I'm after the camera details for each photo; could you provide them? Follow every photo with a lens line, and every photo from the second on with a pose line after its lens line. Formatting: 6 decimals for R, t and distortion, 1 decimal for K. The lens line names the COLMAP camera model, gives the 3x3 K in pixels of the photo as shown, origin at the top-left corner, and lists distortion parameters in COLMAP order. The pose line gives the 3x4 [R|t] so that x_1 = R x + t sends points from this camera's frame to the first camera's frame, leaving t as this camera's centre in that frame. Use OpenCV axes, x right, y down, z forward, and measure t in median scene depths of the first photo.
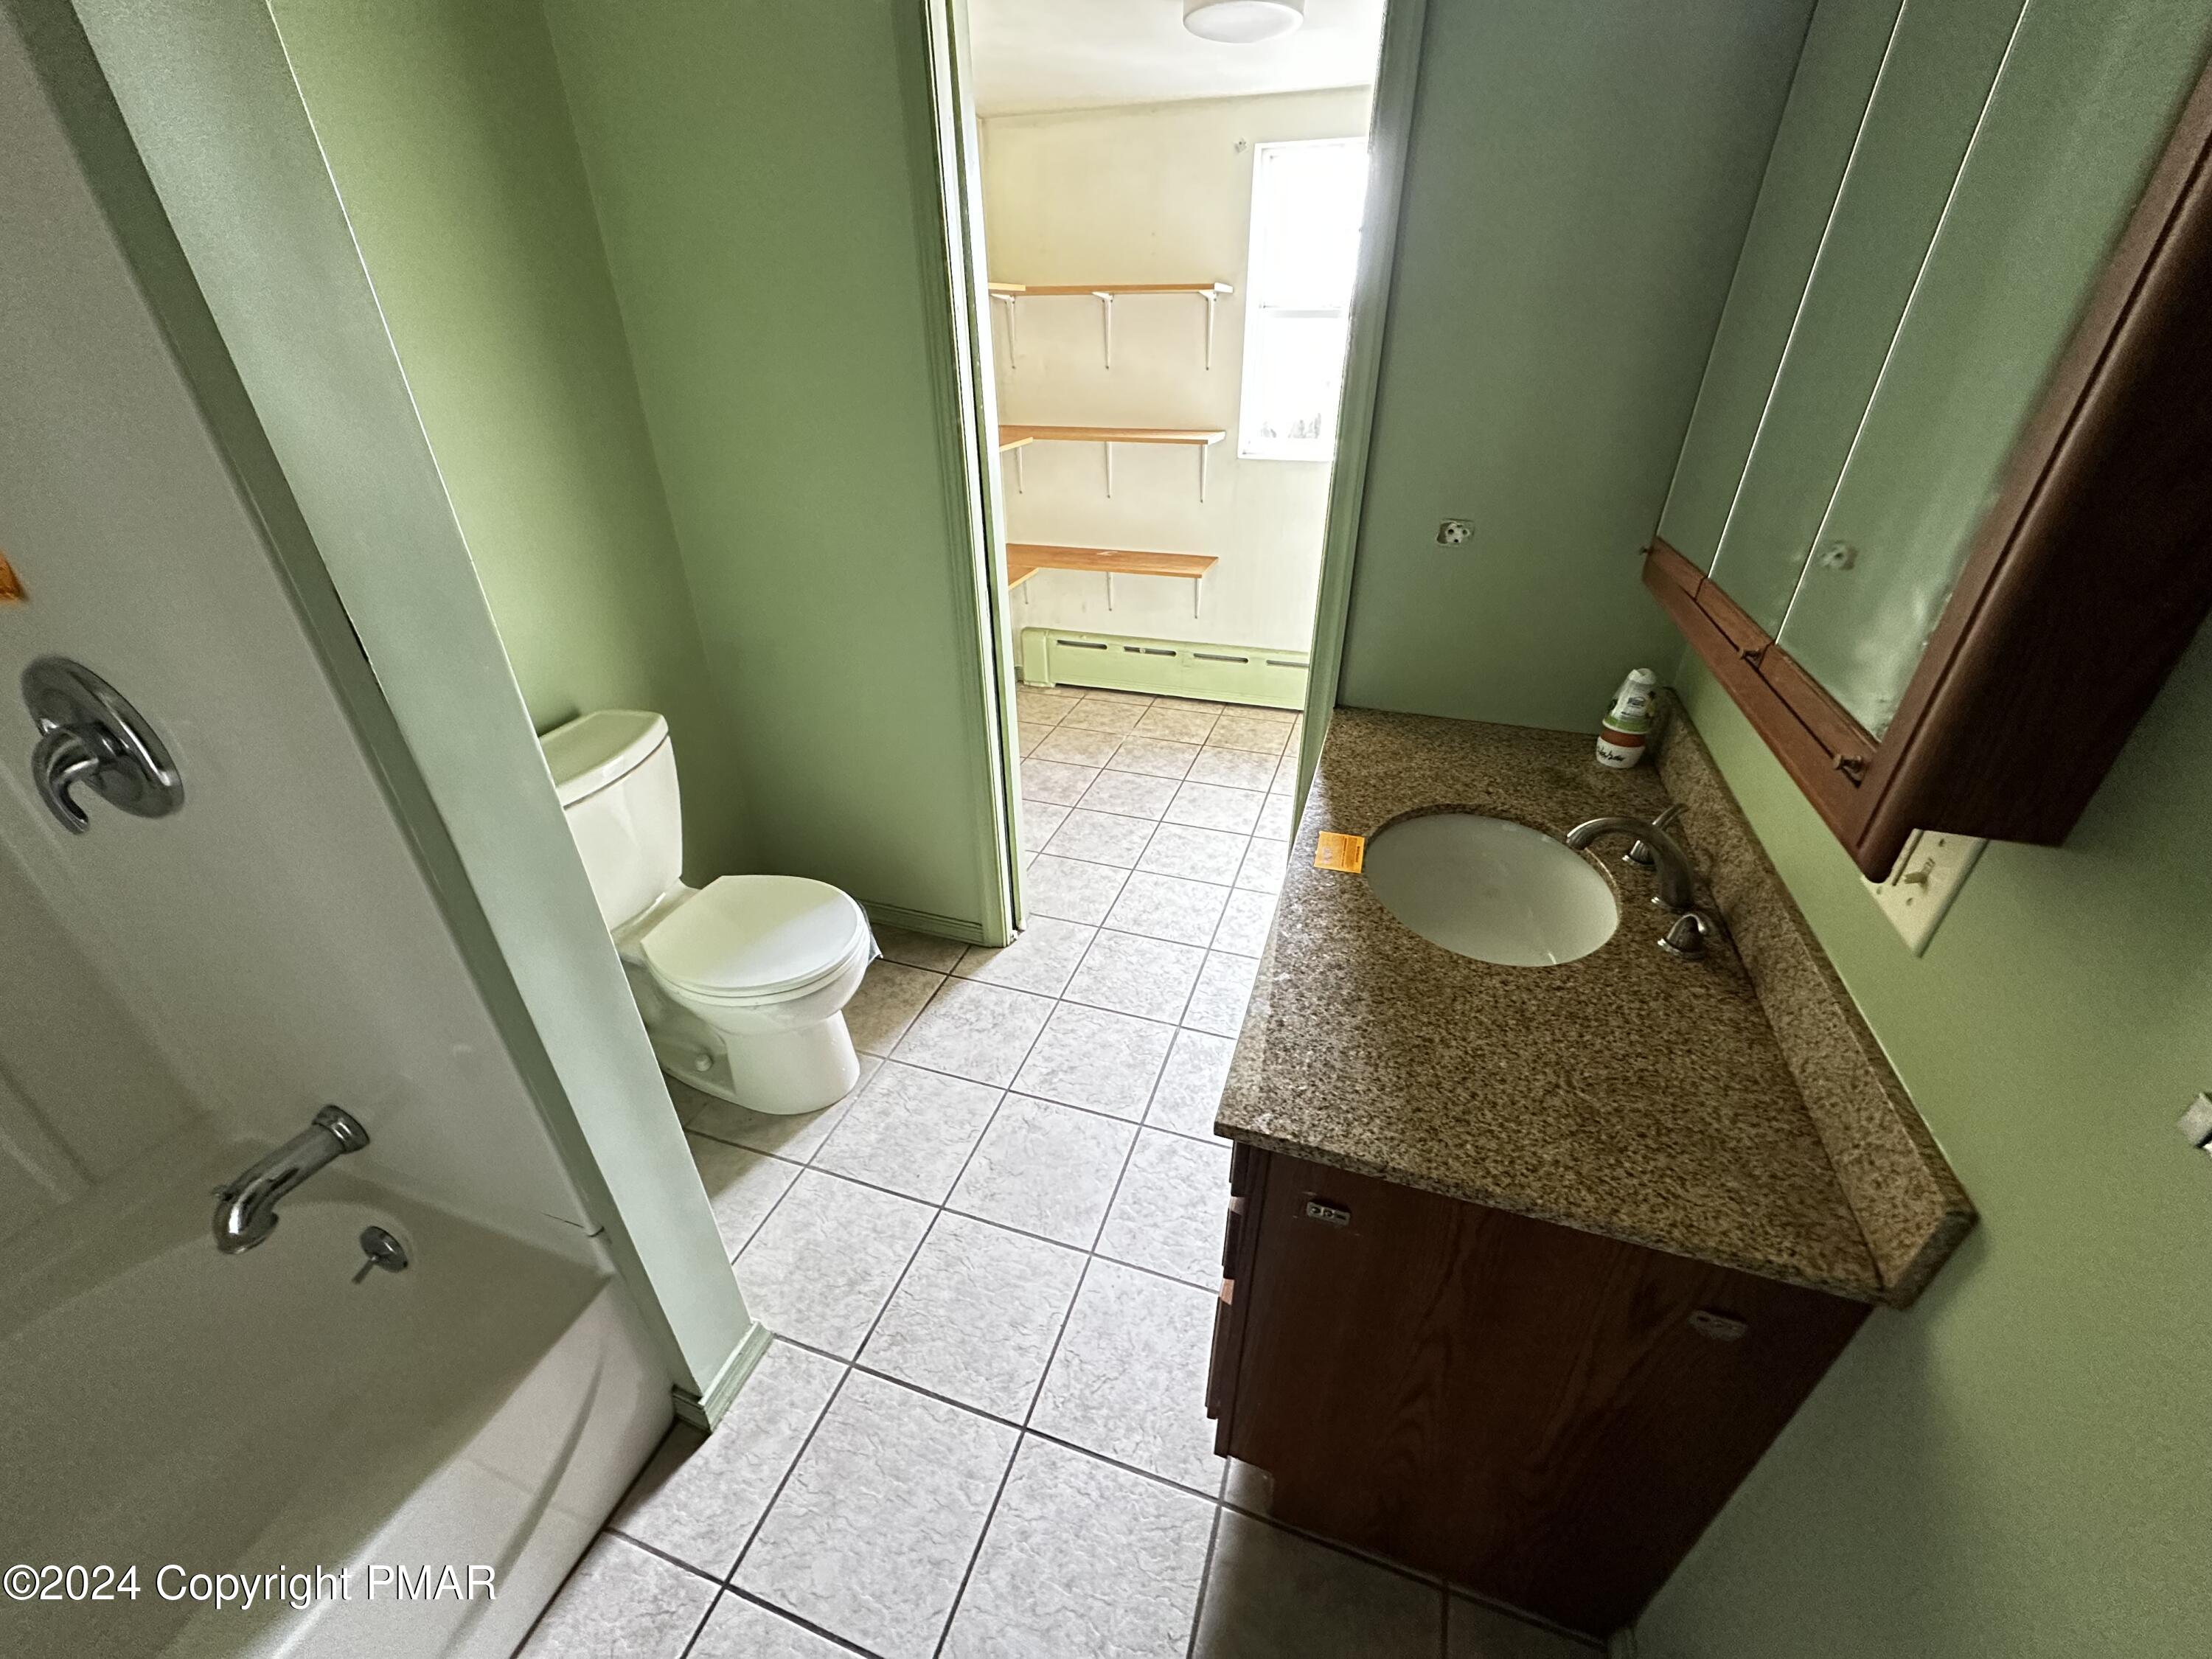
lens RADIAL K [[878.6, 0, 1105.4], [0, 878.6, 833.0], [0, 0, 1]] dist [-0.004732, 0.000171]
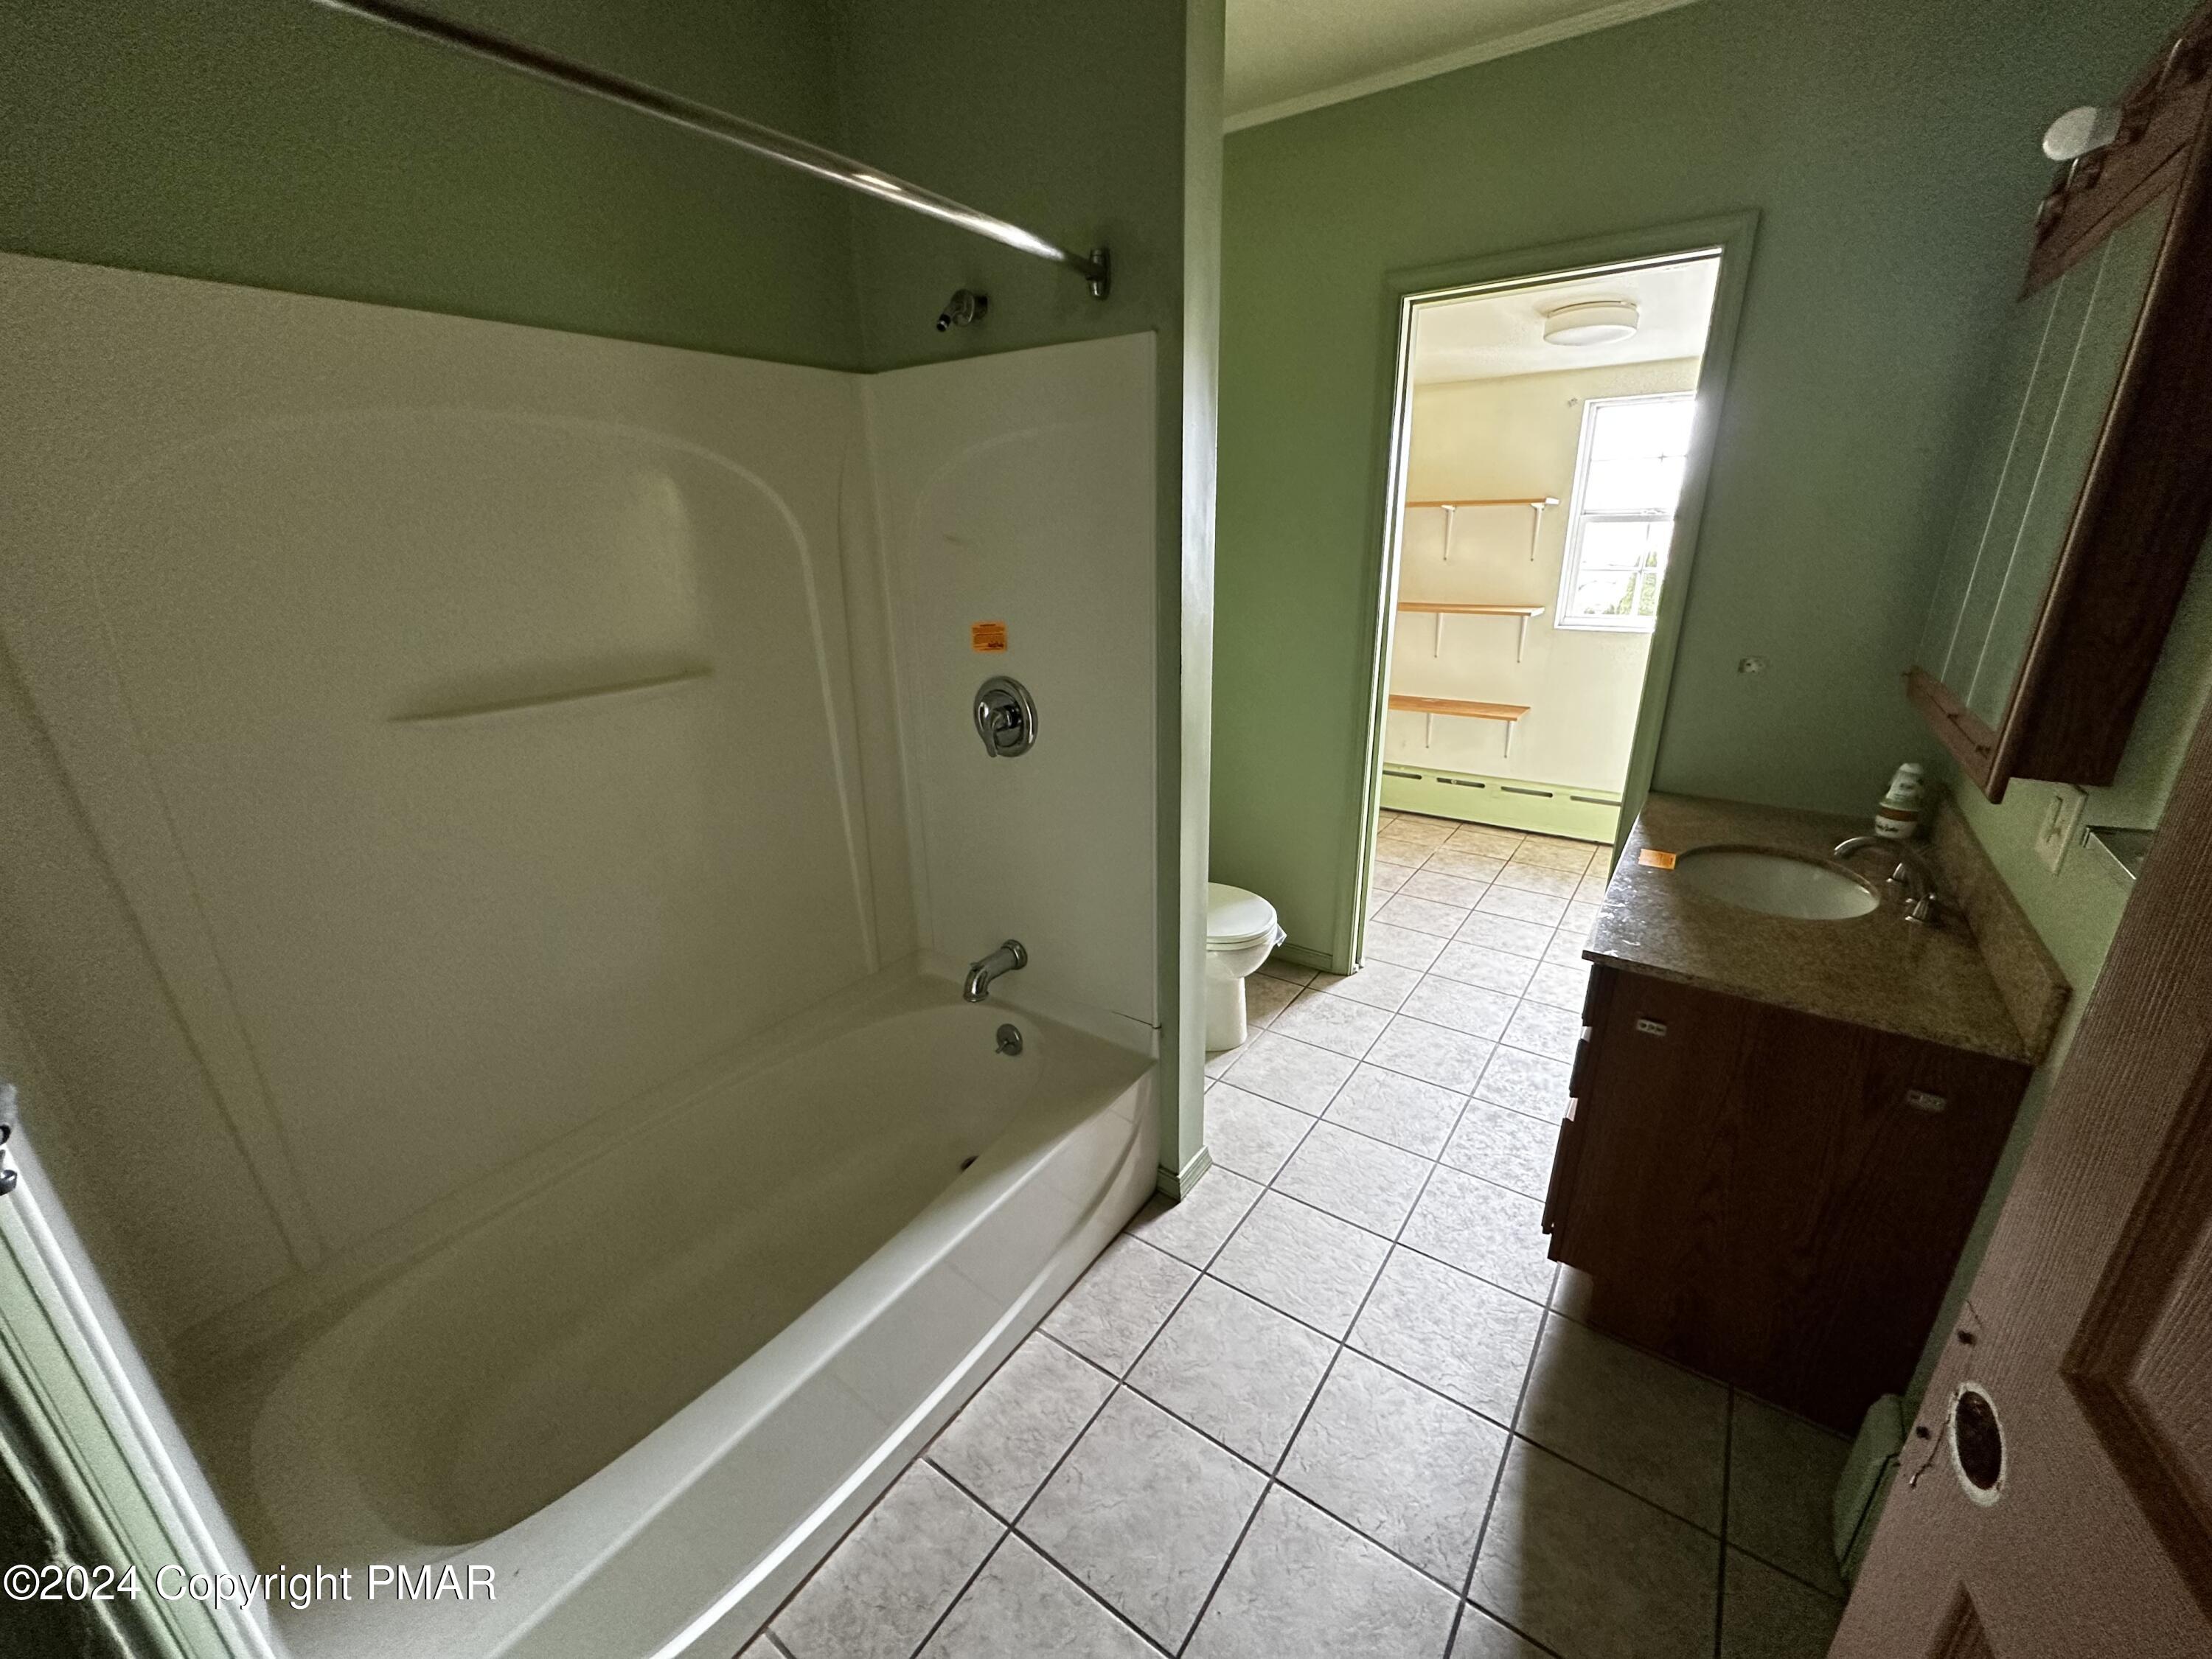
lens RADIAL K [[878.6, 0, 1108.0], [0, 878.6, 829.9], [0, 0, 1]] dist [-0.004732, 0.000171]
pose [[0.957905, 0.083539, -0.274662, -0.182388], [-0.134342, 0.975947, -0.171695, 0.296847], [0.253712, 0.201366, 0.946088, -0.537955]]
